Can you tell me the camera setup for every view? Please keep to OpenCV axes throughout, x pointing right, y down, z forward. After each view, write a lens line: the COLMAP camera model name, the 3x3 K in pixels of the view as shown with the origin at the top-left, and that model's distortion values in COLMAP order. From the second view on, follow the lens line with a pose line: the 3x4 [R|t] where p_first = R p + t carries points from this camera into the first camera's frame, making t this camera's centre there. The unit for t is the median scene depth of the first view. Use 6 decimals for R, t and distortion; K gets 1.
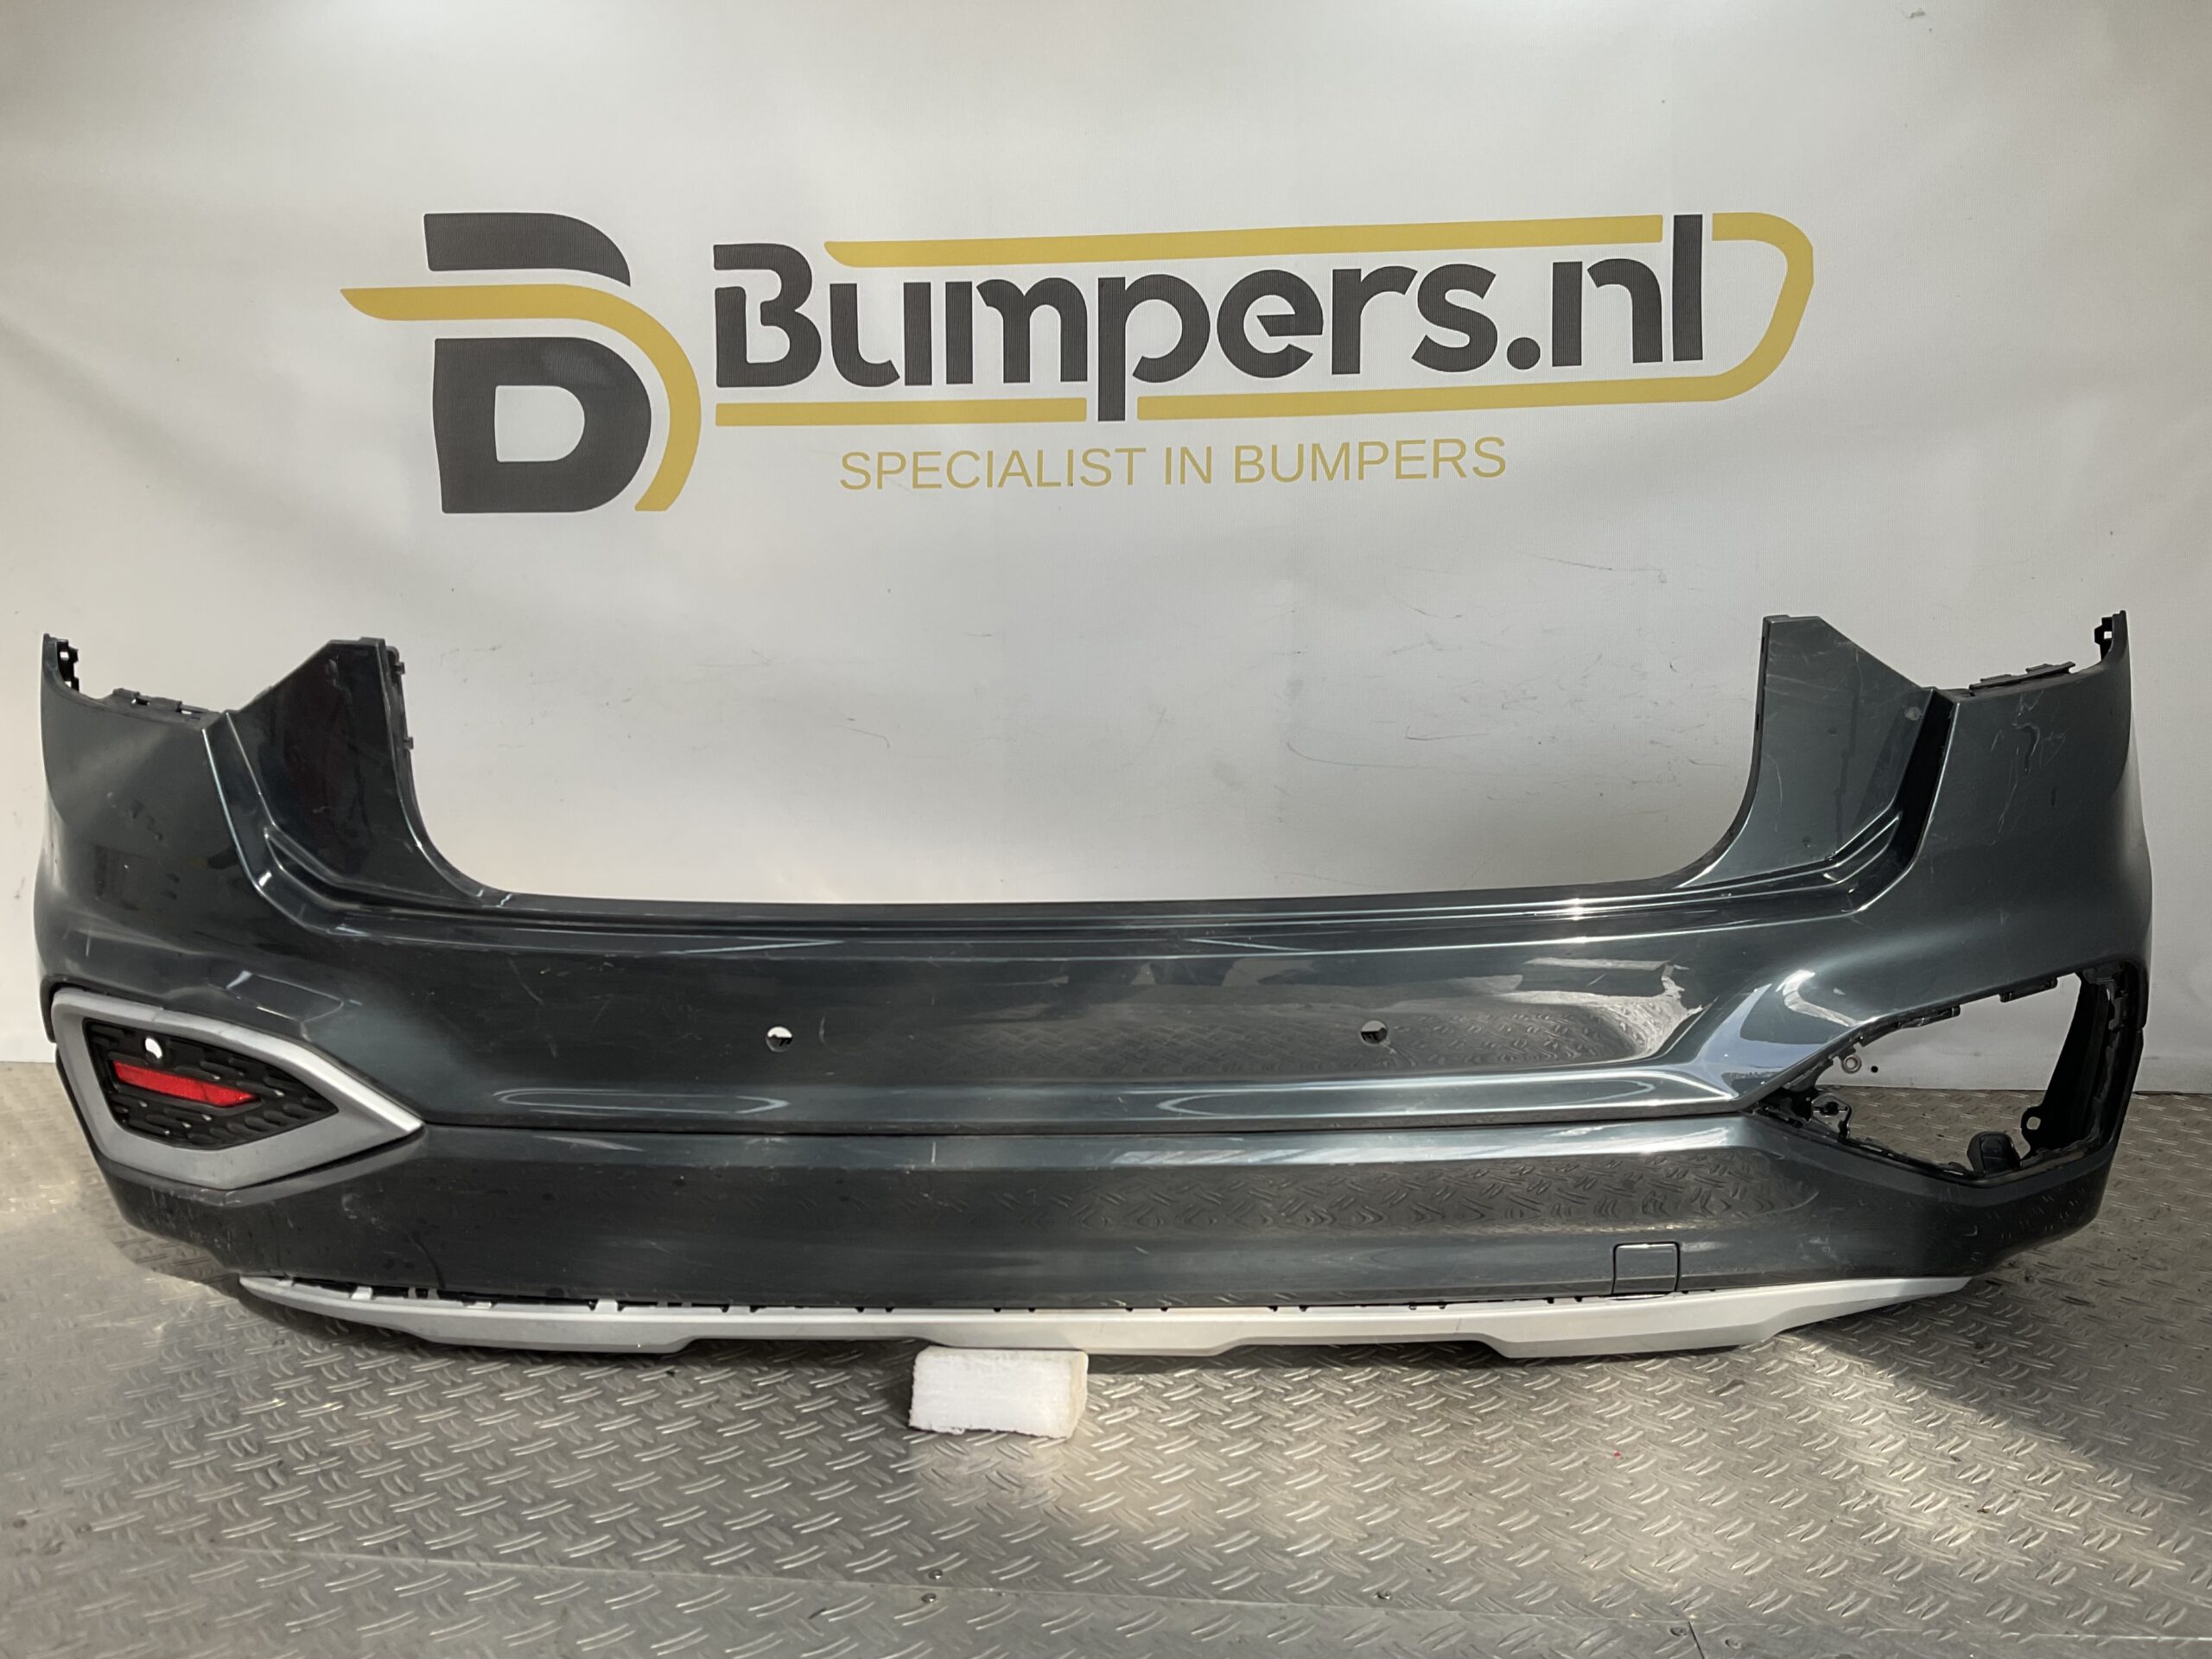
lens RADIAL K [[1830.1, 0, 1107.4], [0, 1830.1, 822.2], [0, 0, 1]] dist [0.108479, -0.229542]
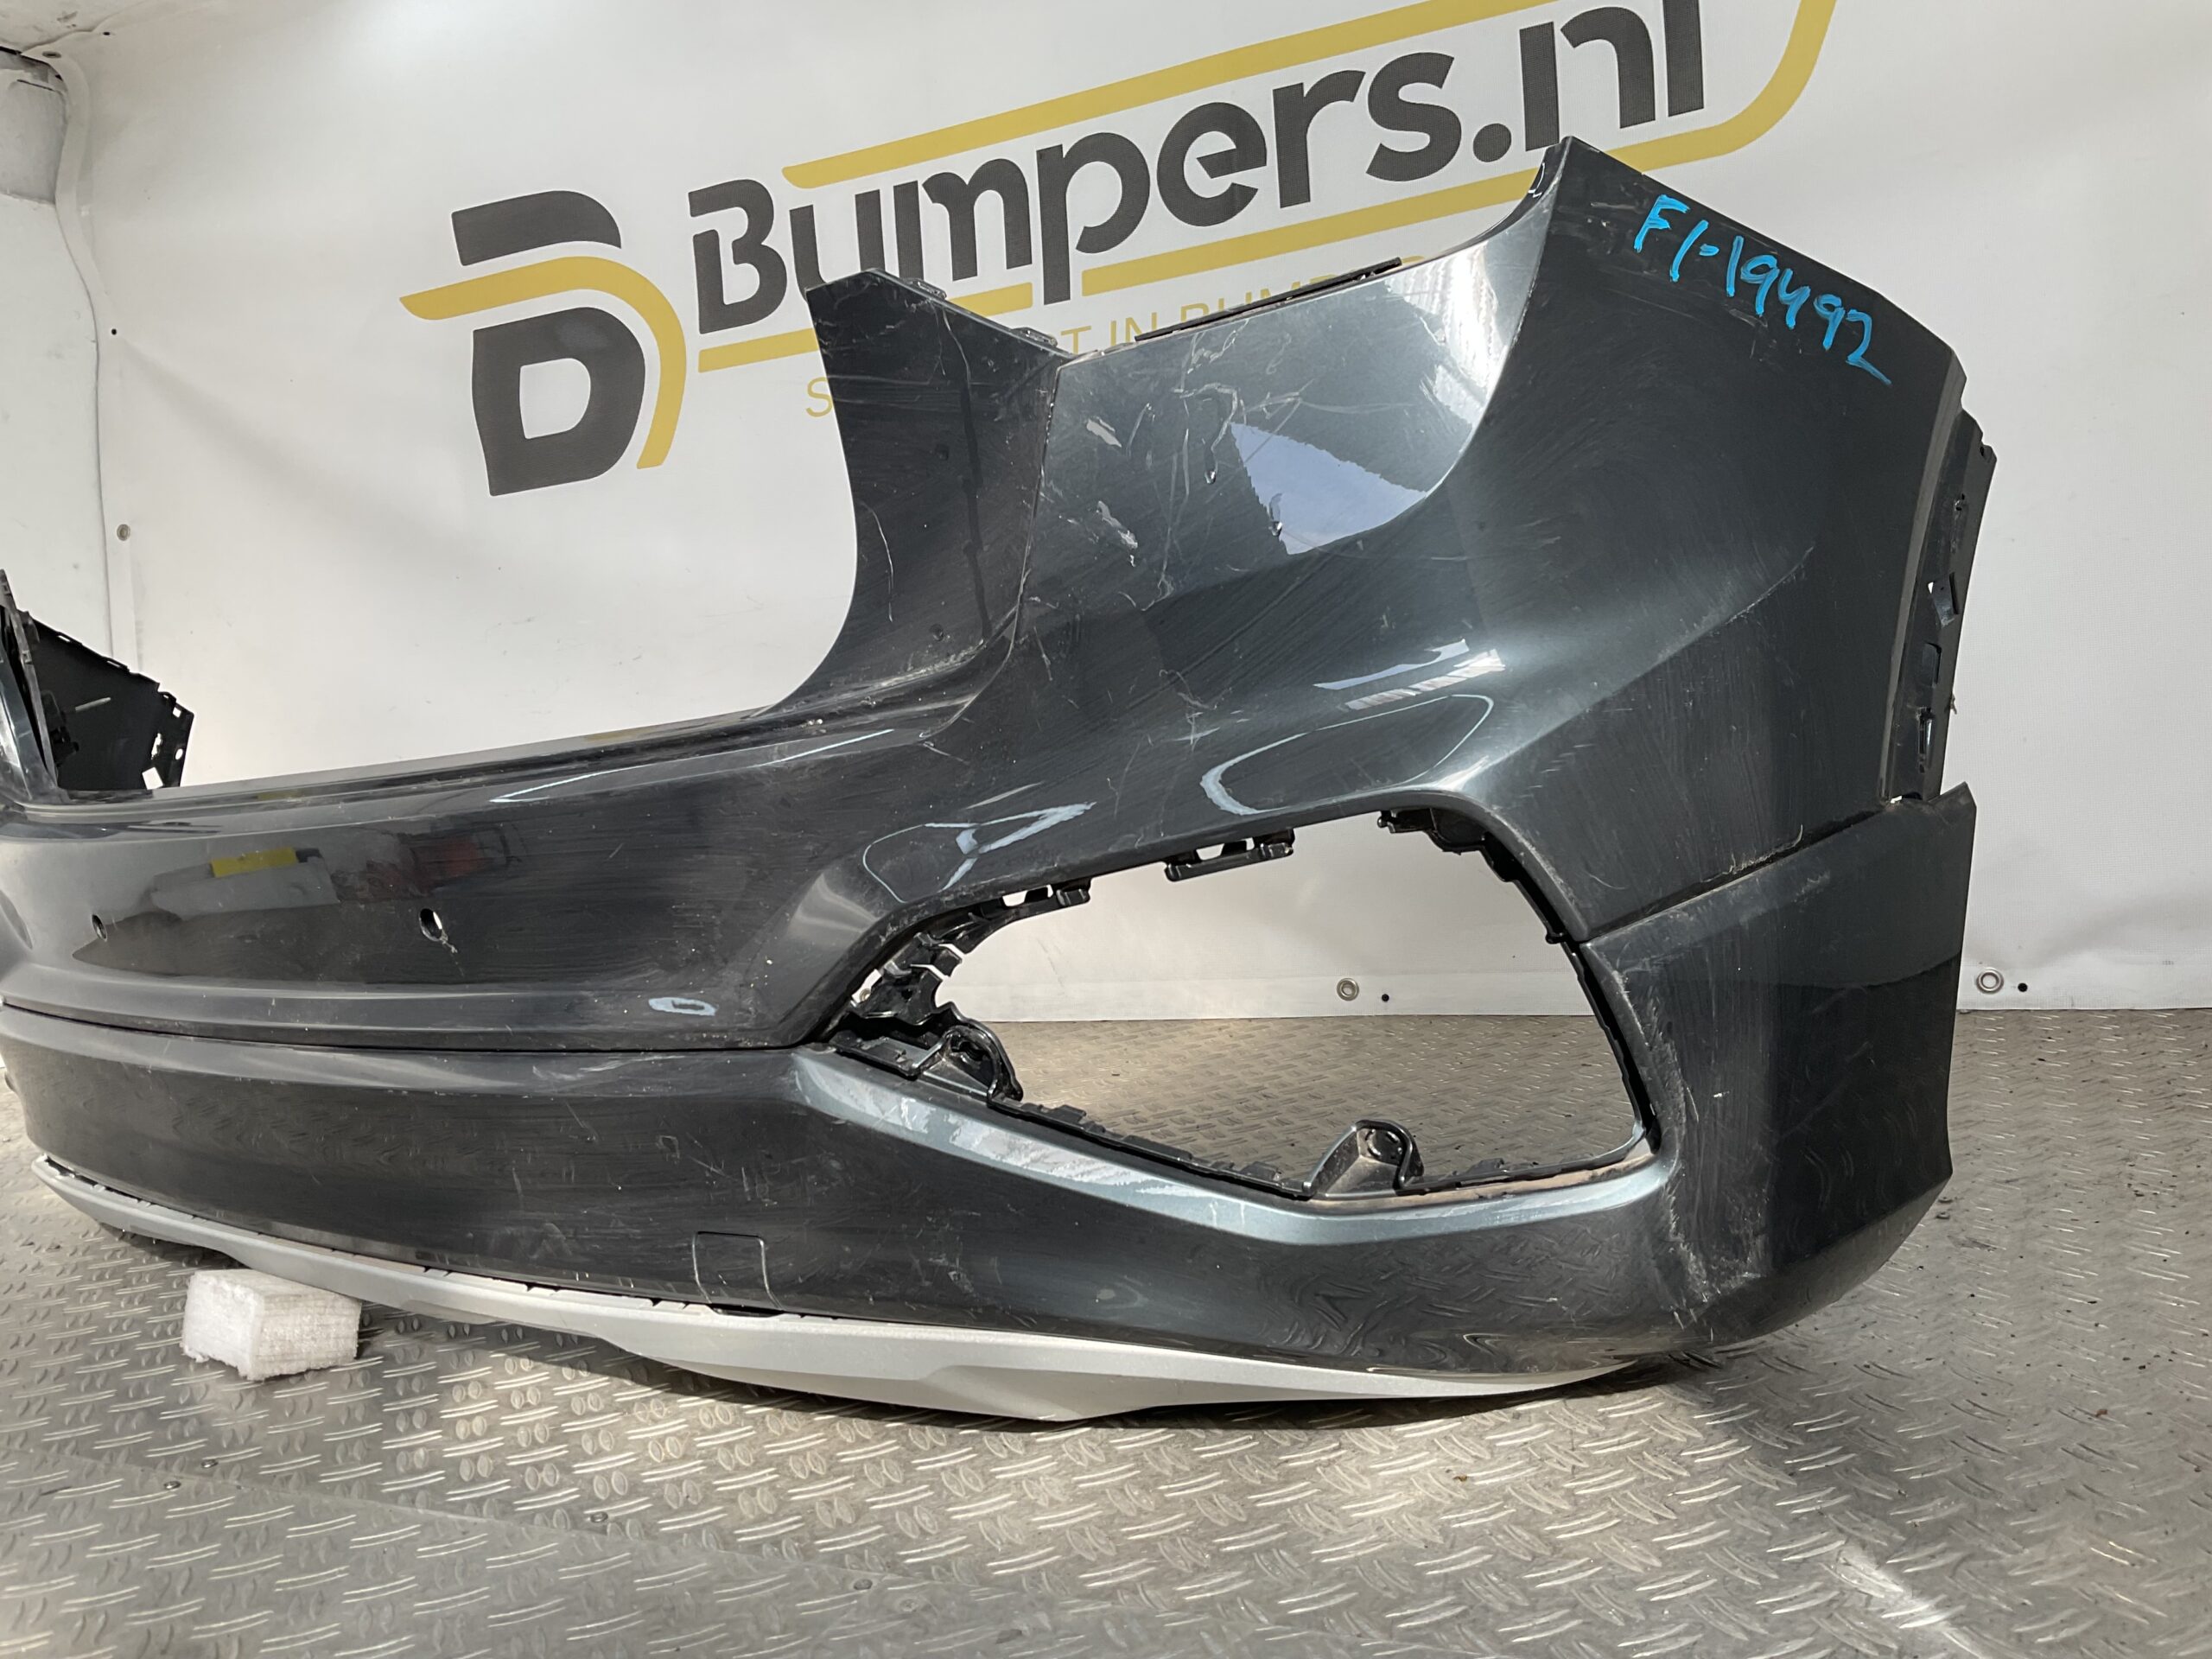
lens RADIAL K [[1827.9, 0, 1097.2], [0, 1827.9, 827.0], [0, 0, 1]] dist [0.105426, -0.244405]
pose [[0.938138, -0.059096, -0.341182, 0.320482], [0.050189, 0.998130, -0.034882, 0.075871], [0.342605, 0.015600, 0.939350, 0.152473]]
